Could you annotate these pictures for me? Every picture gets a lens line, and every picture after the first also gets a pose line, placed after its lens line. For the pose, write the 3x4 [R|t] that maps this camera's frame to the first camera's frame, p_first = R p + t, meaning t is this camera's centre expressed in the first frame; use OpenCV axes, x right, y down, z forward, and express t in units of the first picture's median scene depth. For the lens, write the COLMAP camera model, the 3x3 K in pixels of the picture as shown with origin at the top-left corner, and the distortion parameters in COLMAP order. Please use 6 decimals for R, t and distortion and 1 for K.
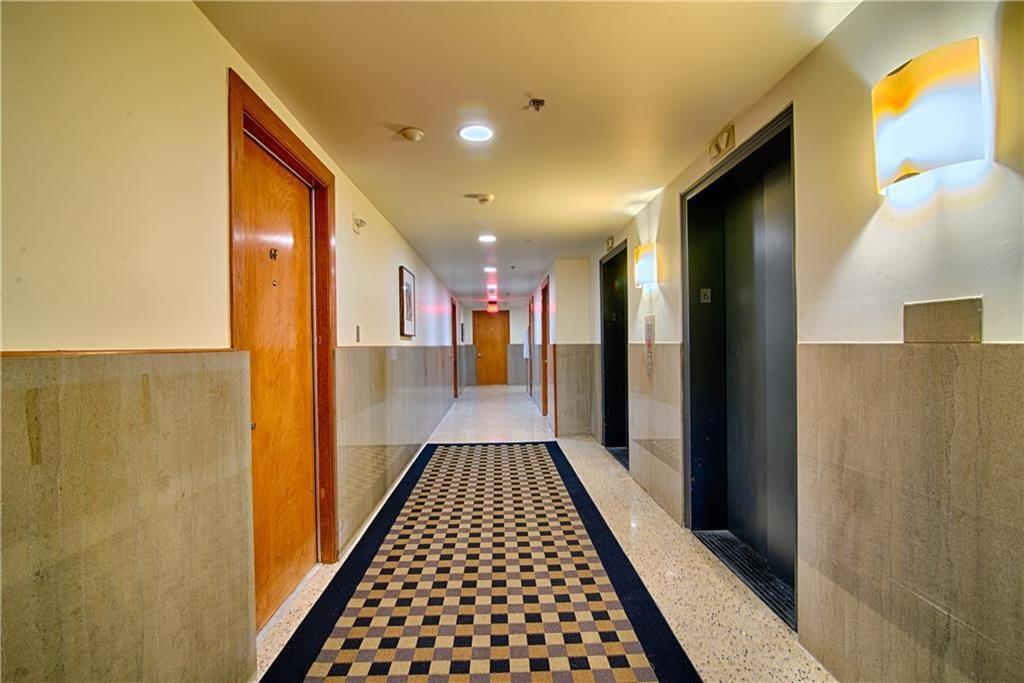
lens RADIAL K [[489.0, 0, 517.1], [0, 489.0, 343.6], [0, 0, 1]] dist [0.005381, -0.000526]
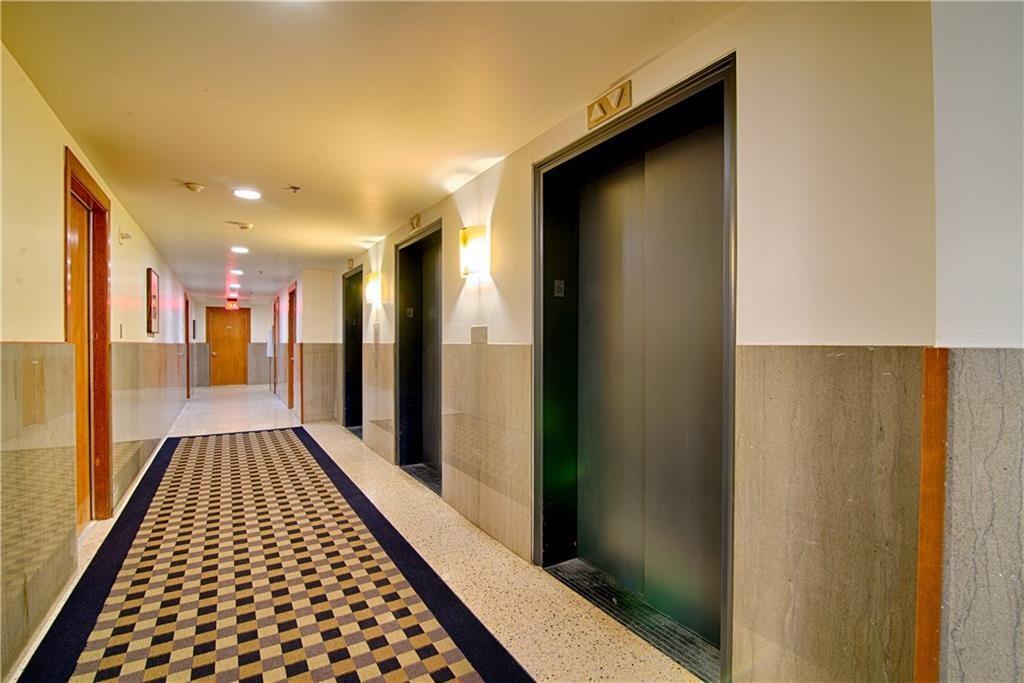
lens RADIAL K [[469.9, 0, 509.0], [0, 469.9, 346.8], [0, 0, 1]] dist [-0.020144, -0.000109]
pose [[0.878438, 0.010211, 0.477748, -0.026004], [-0.012871, 0.999915, 0.002293, 0.001599], [-0.477683, -0.008164, 0.878494, -0.254536]]
